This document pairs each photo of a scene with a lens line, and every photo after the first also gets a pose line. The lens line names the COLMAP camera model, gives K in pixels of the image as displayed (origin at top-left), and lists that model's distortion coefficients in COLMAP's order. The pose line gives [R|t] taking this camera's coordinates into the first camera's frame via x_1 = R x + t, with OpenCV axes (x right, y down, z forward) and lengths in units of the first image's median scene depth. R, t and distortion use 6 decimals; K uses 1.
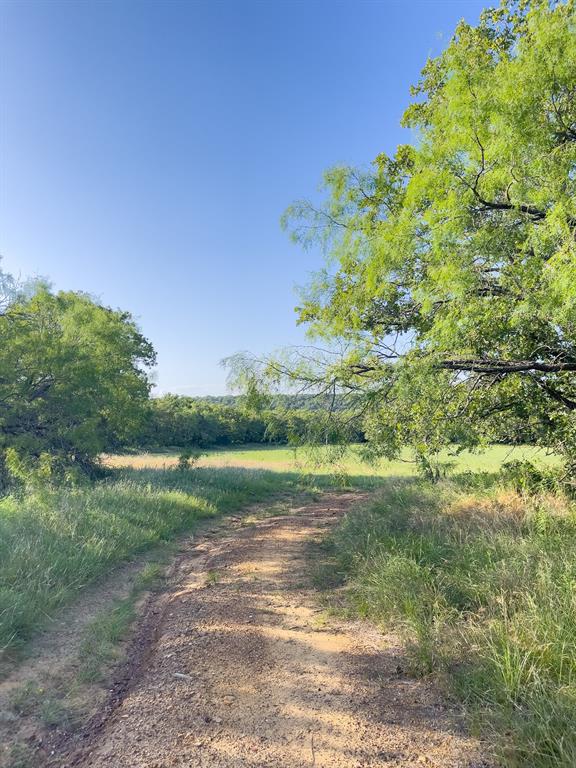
lens RADIAL K [[573.8, 0, 288.6], [0, 573.8, 382.9], [0, 0, 1]] dist [0.007633, -0.008403]
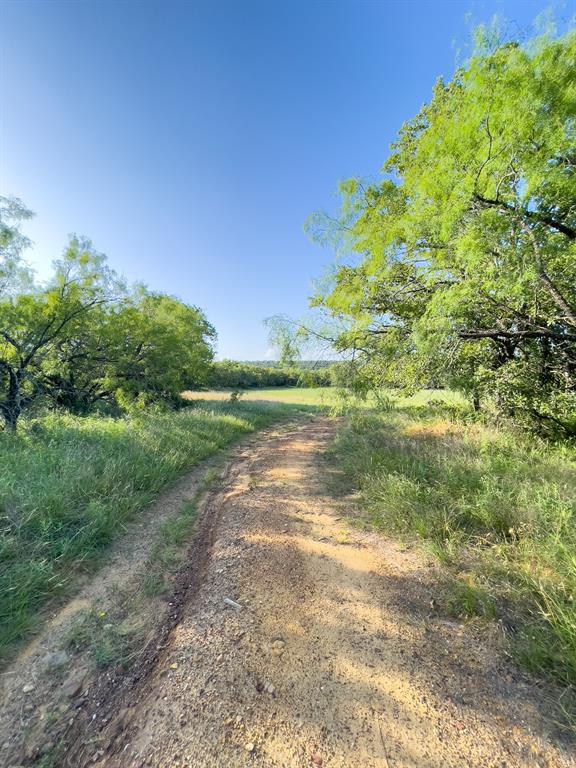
lens RADIAL K [[305.0, 0, 289.3], [0, 305.0, 384.6], [0, 0, 1]] dist [-0.008696, 0.000773]
pose [[0.999904, 0.013839, 0.000413, -0.049224], [-0.013812, 0.994992, 0.098995, 0.023898], [0.000959, -0.098992, 0.995088, 0.279257]]
